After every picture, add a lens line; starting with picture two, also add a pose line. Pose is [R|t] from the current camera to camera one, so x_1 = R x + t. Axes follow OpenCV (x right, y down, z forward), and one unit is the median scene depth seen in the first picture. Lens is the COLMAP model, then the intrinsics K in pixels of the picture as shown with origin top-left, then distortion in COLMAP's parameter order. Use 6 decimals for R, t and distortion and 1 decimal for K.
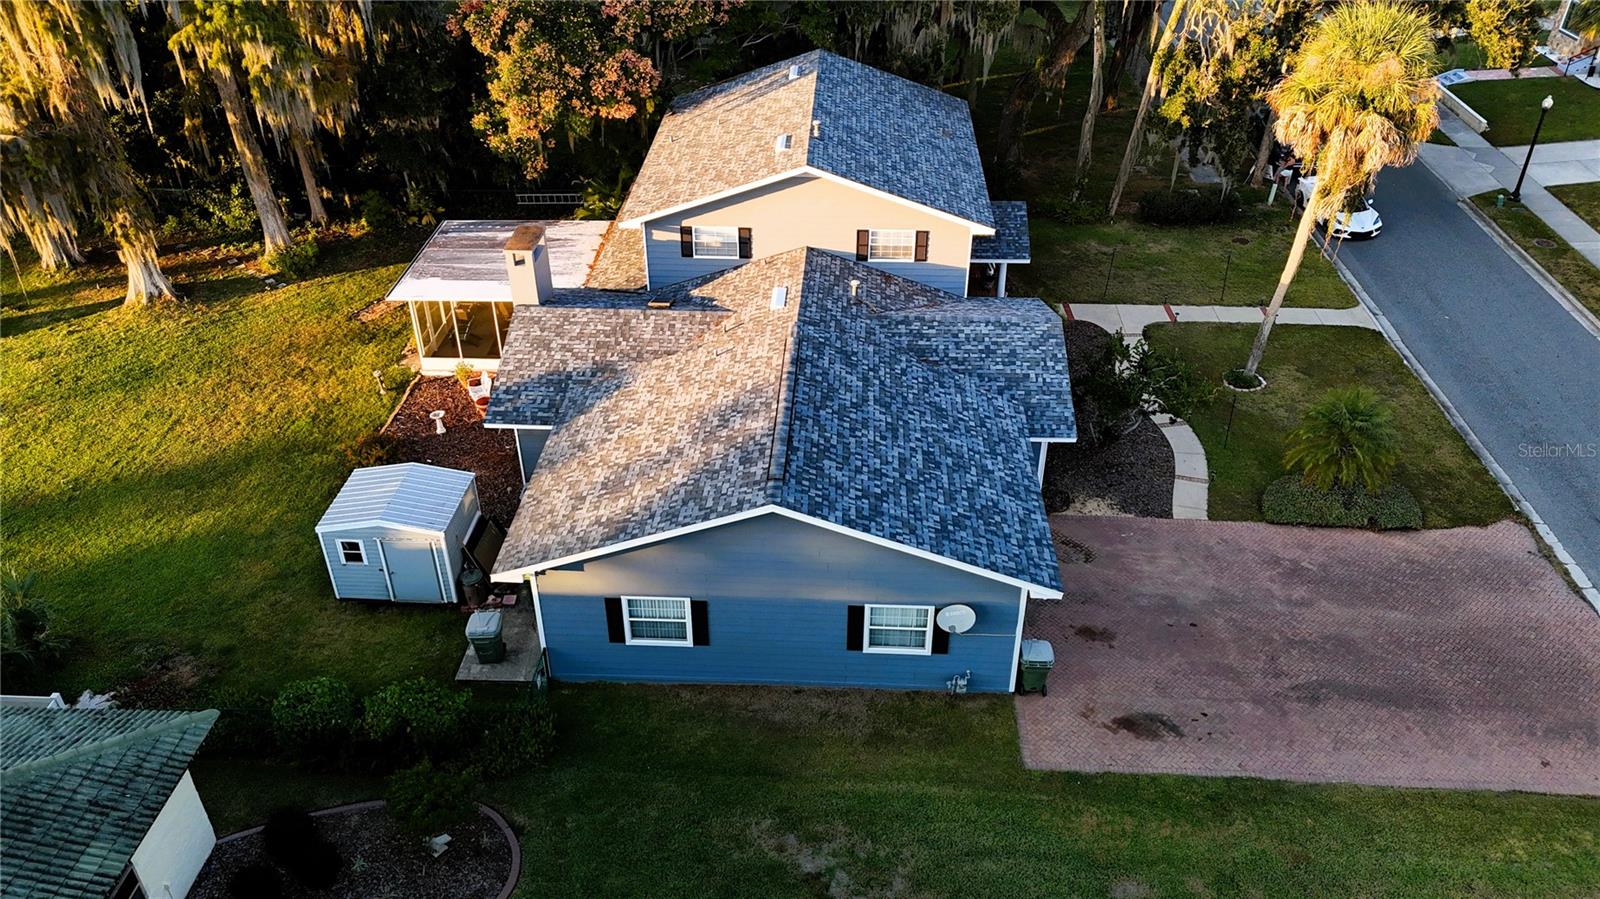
lens RADIAL K [[1162.8, 0, 800.0], [0, 1162.8, 449.5], [0, 0, 1]] dist [0.105355, -0.089783]
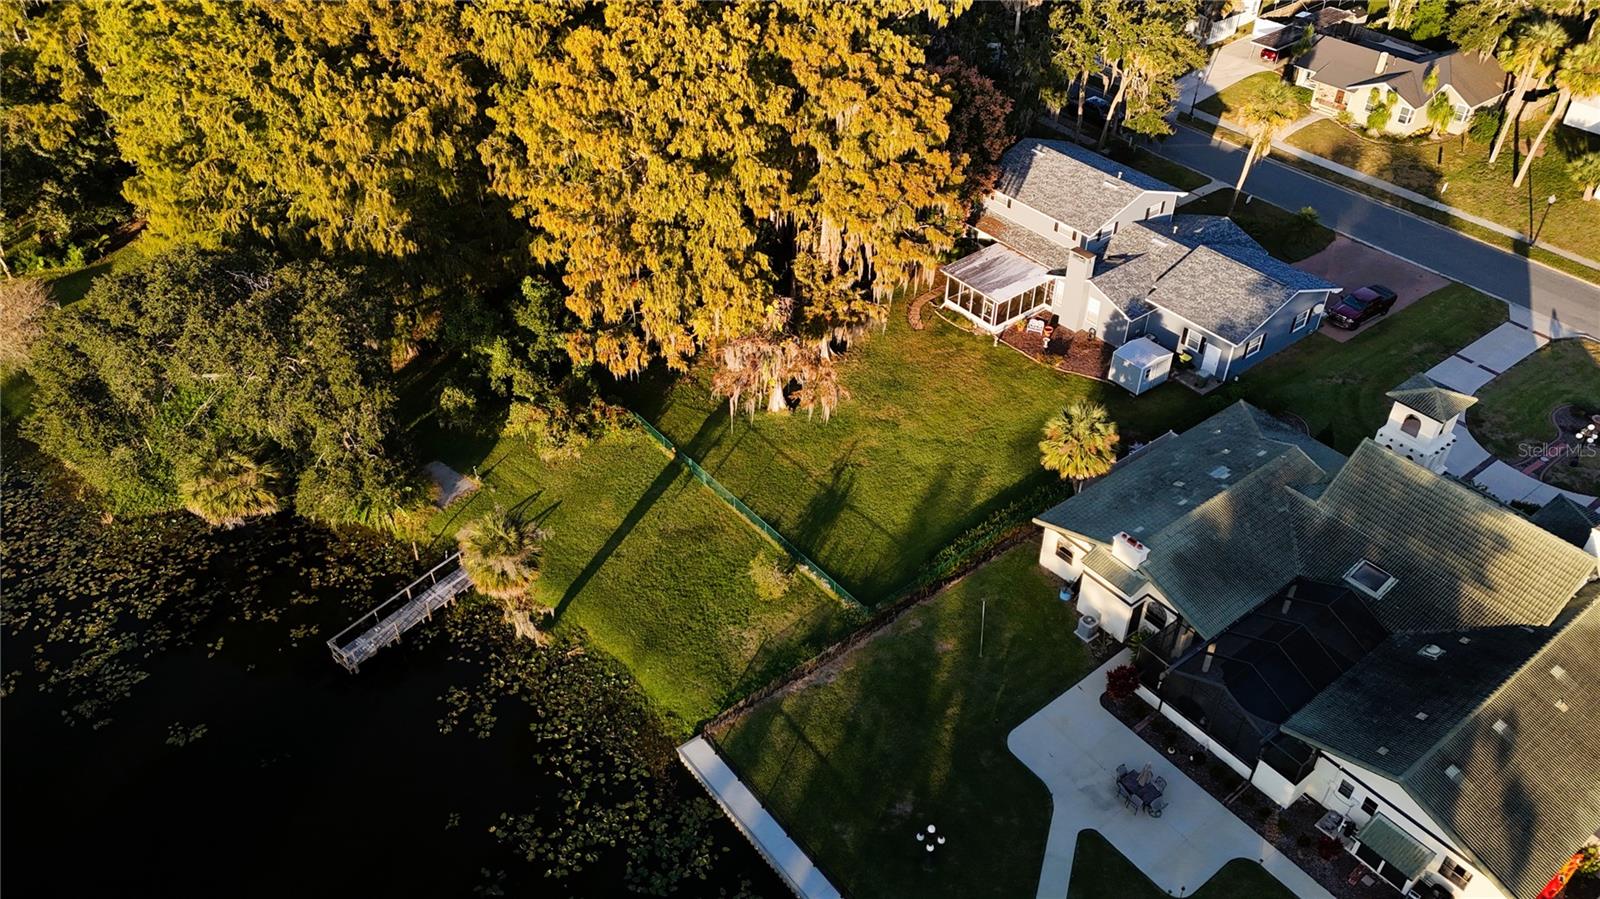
lens RADIAL K [[1162.8, 0, 800.0], [0, 1162.8, 449.5], [0, 0, 1]] dist [0.105355, -0.089783]
pose [[0.761880, -0.402955, 0.507115, -2.014269], [0.360779, 0.914235, 0.184426, -0.450729], [-0.537938, 0.042446, 0.841915, -0.713316]]
